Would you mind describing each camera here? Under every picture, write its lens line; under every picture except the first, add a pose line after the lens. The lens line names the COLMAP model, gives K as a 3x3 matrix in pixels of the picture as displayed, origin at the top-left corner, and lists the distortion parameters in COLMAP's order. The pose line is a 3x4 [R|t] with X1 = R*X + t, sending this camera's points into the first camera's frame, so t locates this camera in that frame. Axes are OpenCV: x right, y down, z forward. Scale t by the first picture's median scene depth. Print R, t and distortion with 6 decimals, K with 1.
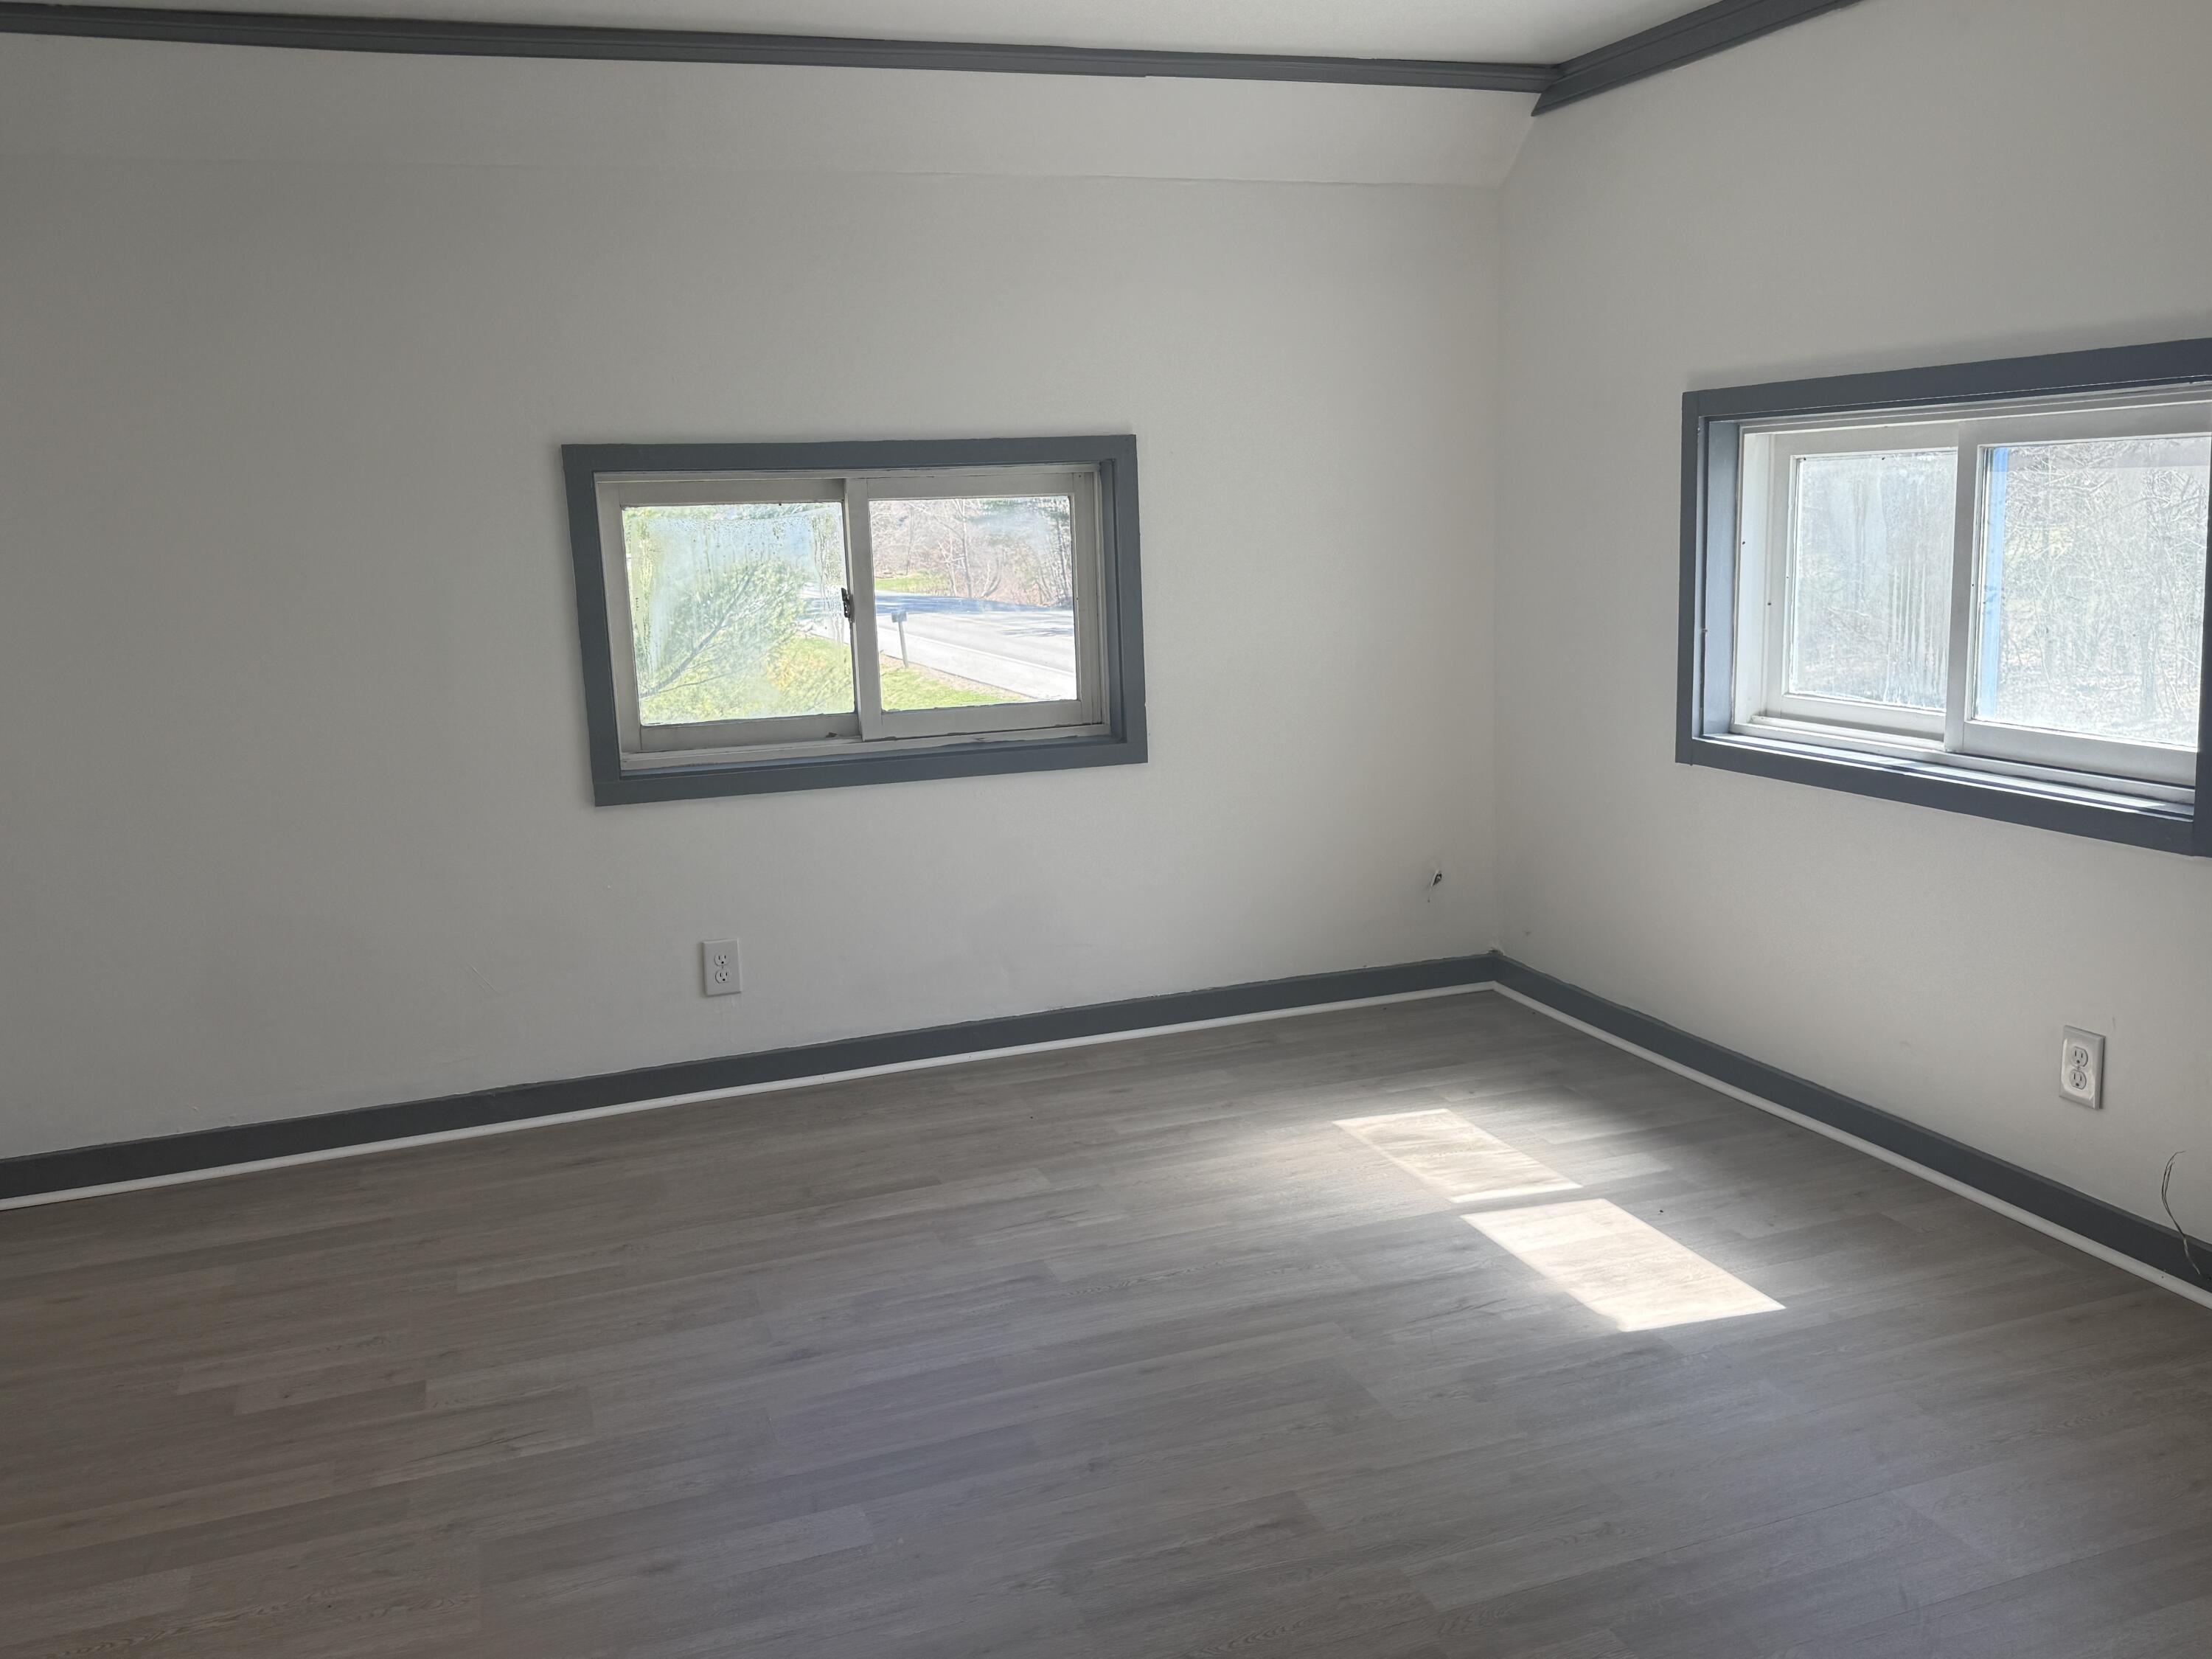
lens RADIAL K [[1809.7, 0, 1118.6], [0, 1809.7, 834.6], [0, 0, 1]] dist [0.151703, -0.300492]
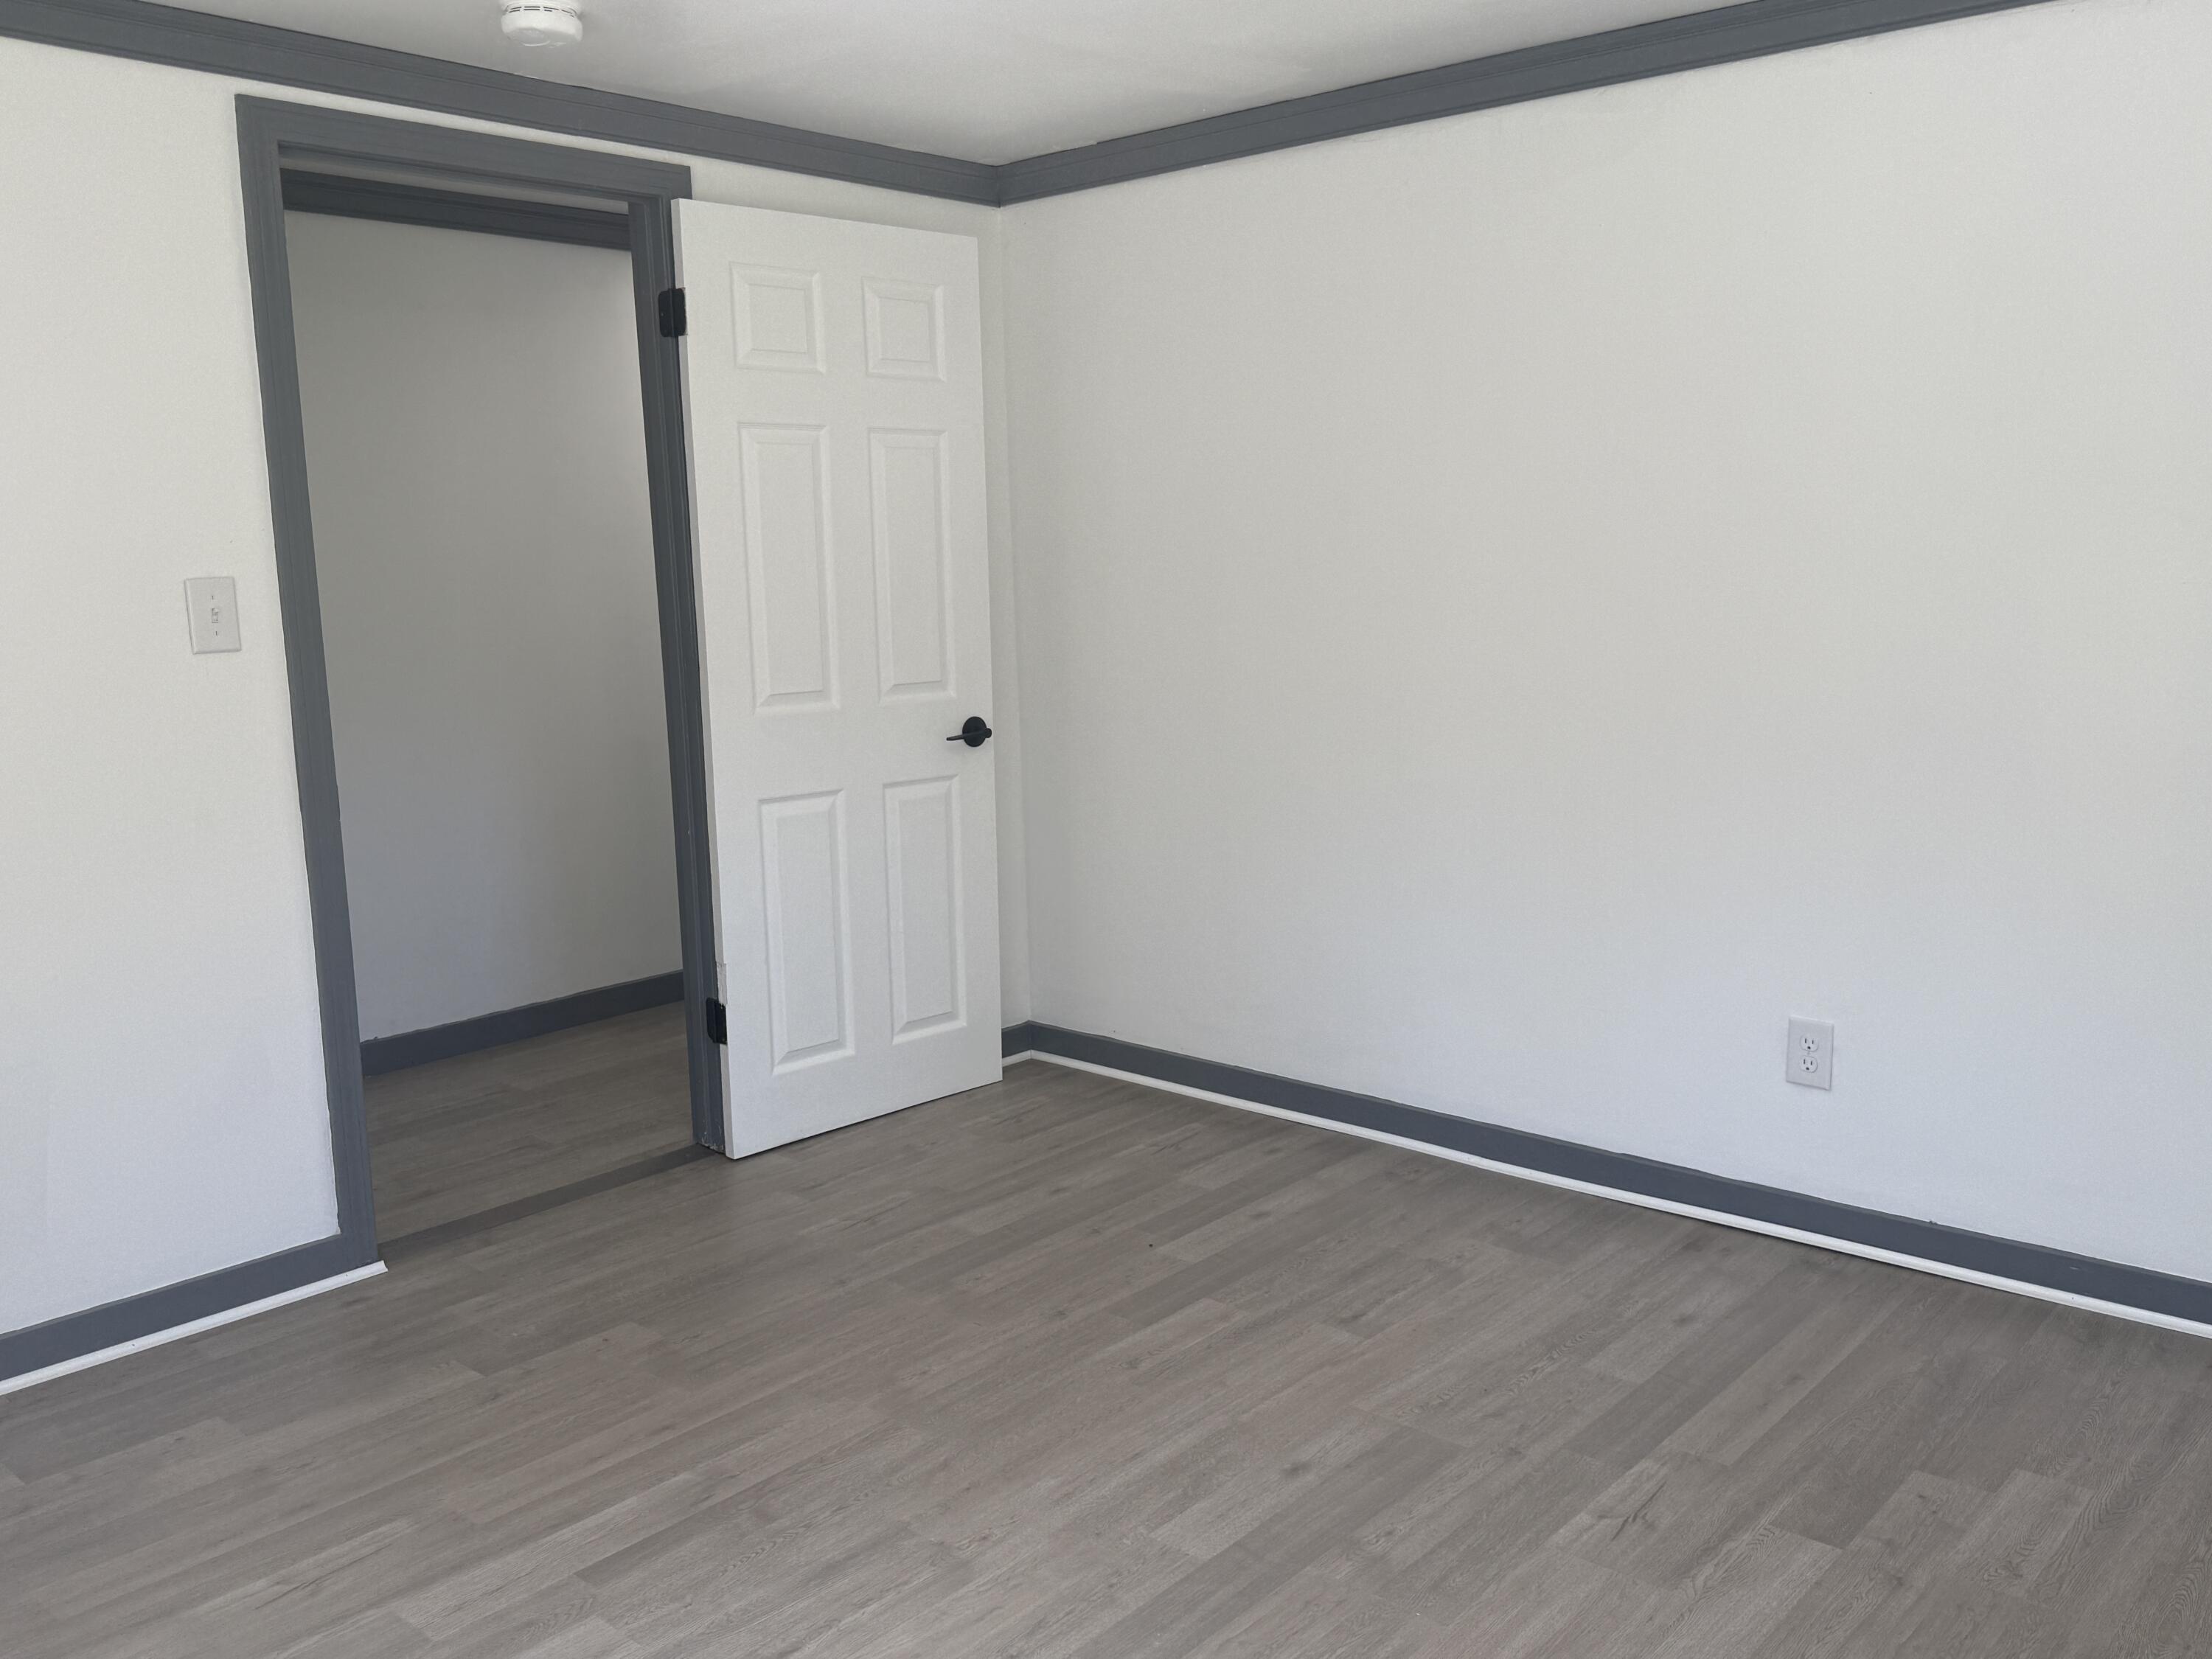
lens RADIAL K [[1809.7, 0, 1118.6], [0, 1809.7, 834.6], [0, 0, 1]] dist [0.151703, -0.300492]
pose [[-0.876723, 0.133599, -0.462069, 0.317133], [-0.032475, 0.942019, 0.333984, -0.345020], [0.479898, 0.307817, -0.821551, 1.747355]]
